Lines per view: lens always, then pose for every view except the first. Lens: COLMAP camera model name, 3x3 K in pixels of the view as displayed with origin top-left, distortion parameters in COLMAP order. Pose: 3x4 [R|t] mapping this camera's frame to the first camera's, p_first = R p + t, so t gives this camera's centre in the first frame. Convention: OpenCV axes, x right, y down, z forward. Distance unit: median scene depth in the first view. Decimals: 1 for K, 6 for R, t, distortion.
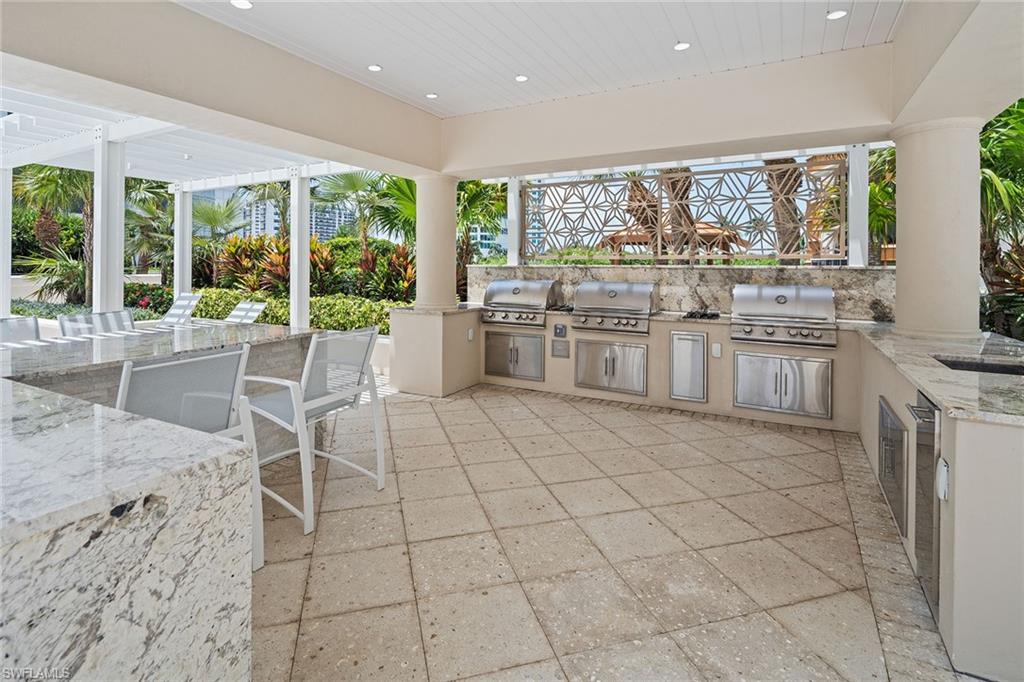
lens RADIAL K [[497.4, 0, 512.6], [0, 497.4, 354.7], [0, 0, 1]] dist [0.003413, 0.000191]
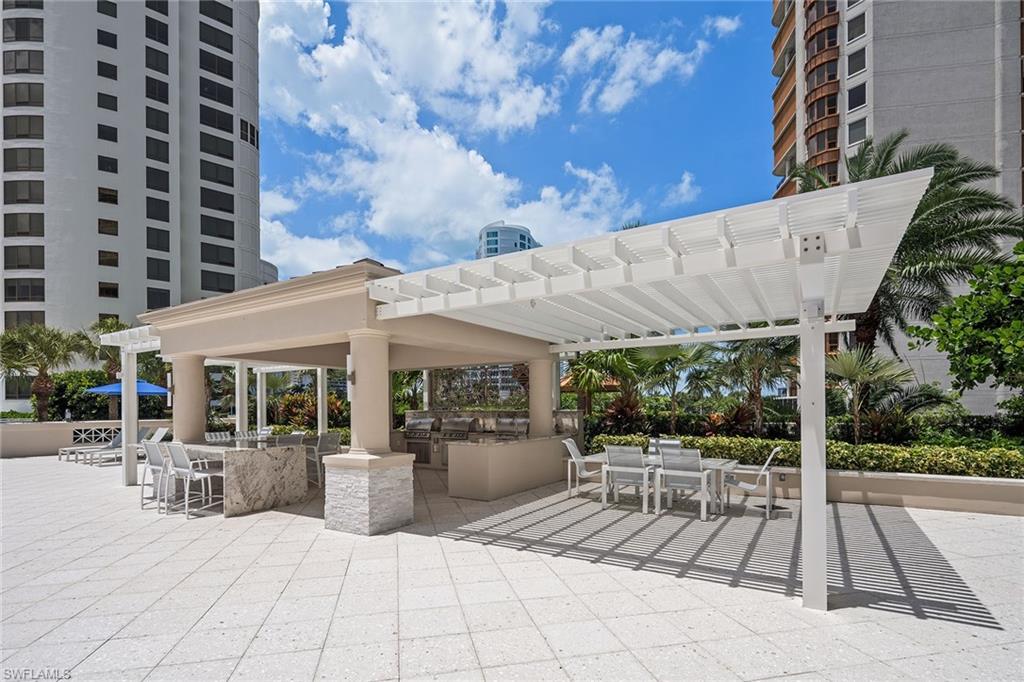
lens RADIAL K [[497.4, 0, 512.6], [0, 497.4, 354.7], [0, 0, 1]] dist [0.003413, 0.000191]
pose [[0.999386, -0.012454, -0.032754, 0.336355], [0.002832, 0.960363, -0.278737, 0.135308], [0.034927, 0.278473, 0.959809, -0.818314]]
